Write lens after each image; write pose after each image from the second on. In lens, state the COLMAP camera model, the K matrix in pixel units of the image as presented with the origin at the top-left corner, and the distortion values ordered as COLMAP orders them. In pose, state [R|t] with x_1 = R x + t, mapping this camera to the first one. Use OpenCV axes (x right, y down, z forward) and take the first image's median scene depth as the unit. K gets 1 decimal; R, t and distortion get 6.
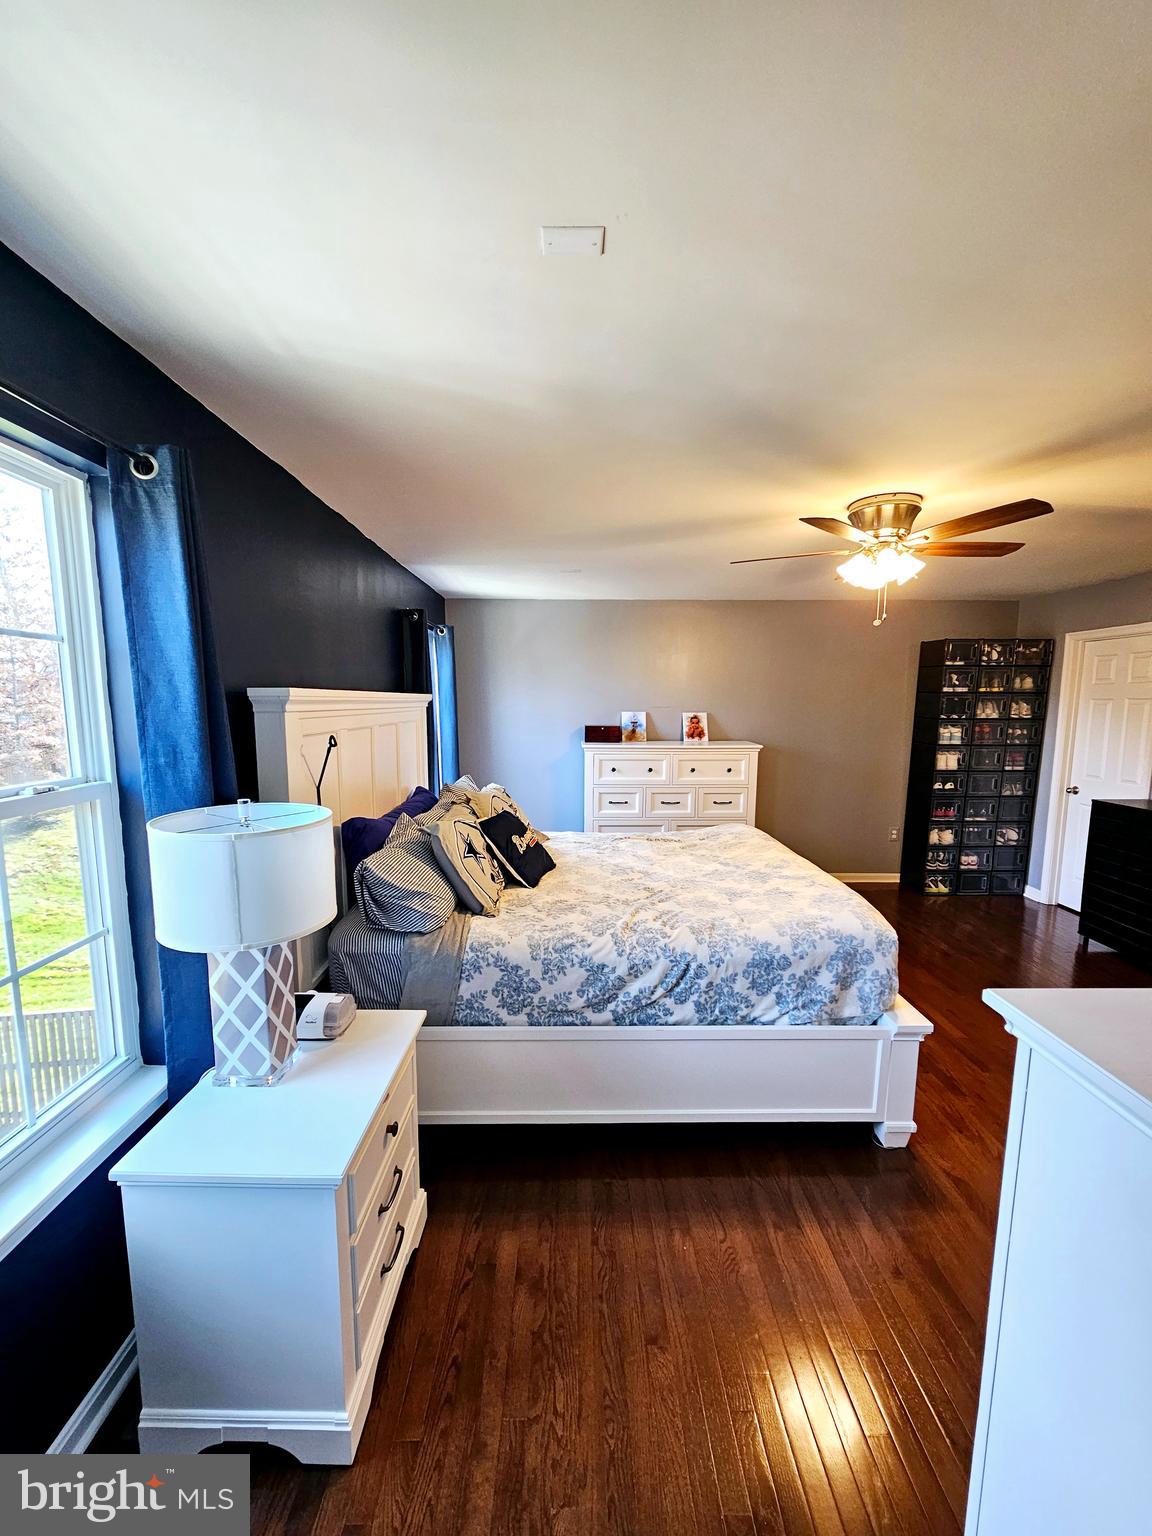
lens RADIAL K [[621.4, 0, 569.4], [0, 621.4, 778.3], [0, 0, 1]] dist [-0.000587, -0.000058]
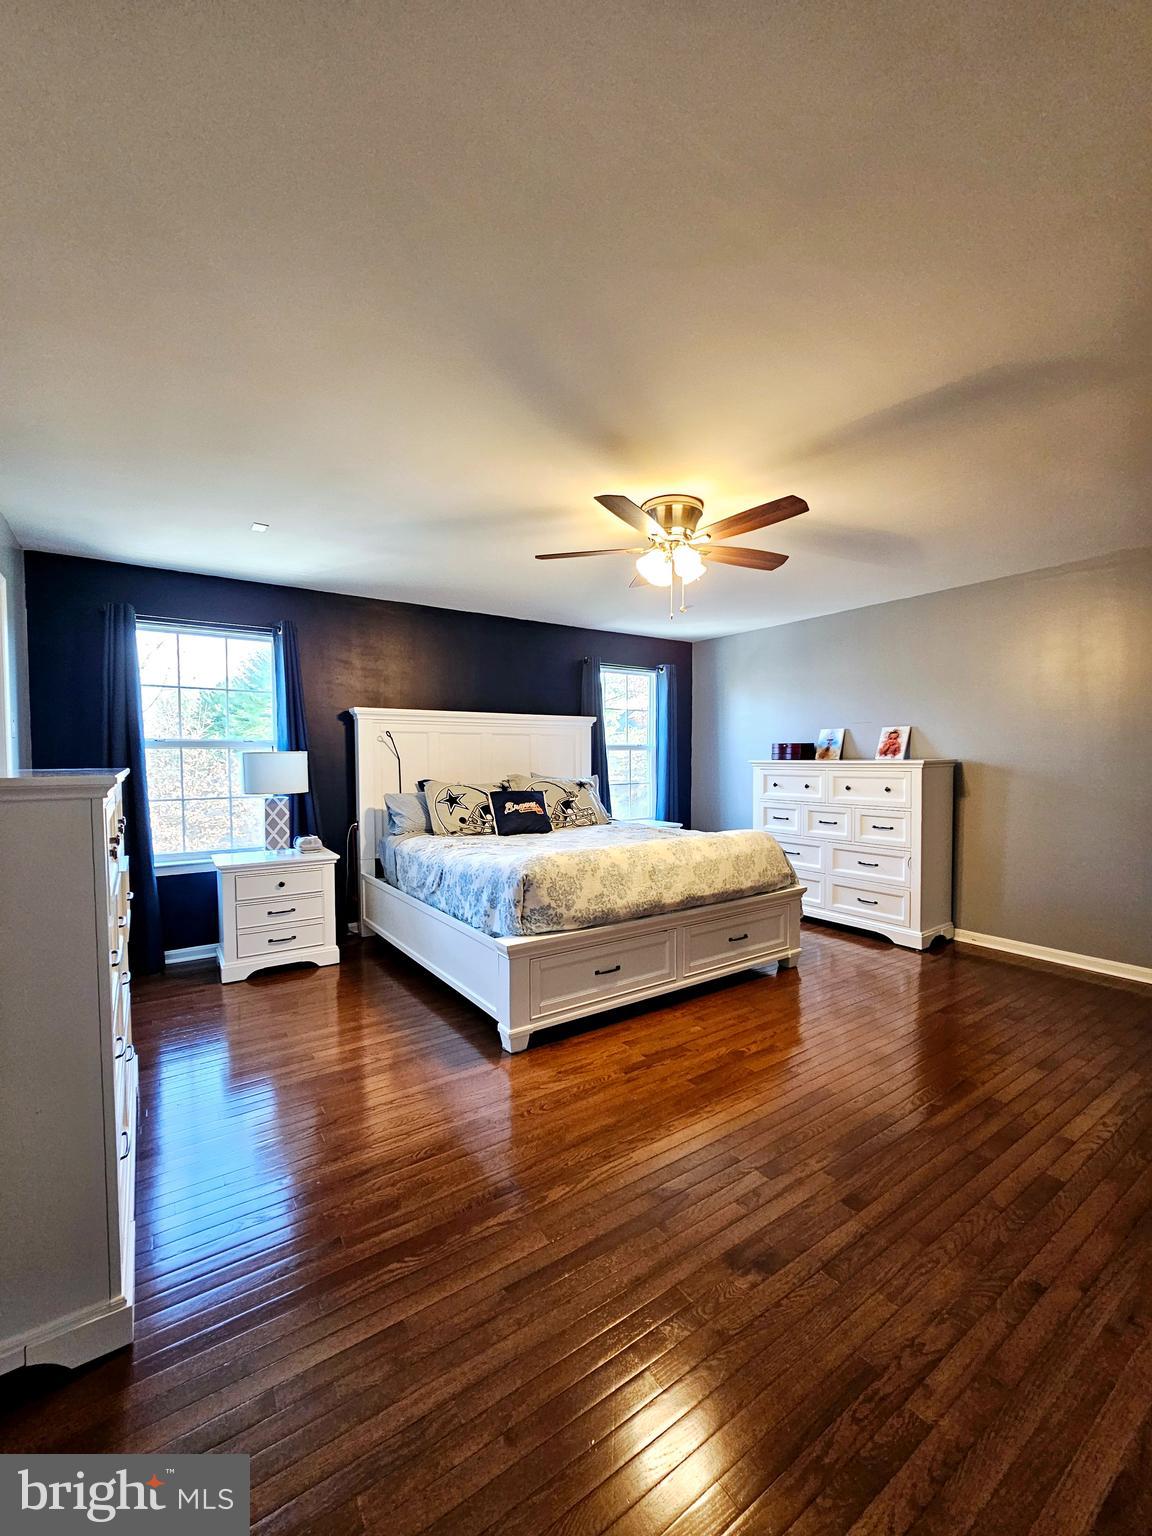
lens RADIAL K [[621.4, 0, 570.3], [0, 621.4, 771.1], [0, 0, 1]] dist [-0.000587, -0.000058]
pose [[0.579172, 0.018106, -0.815004, 0.656603], [-0.092469, 0.994760, -0.043613, 0.036621], [0.809944, 0.100622, 0.577812, 0.134816]]
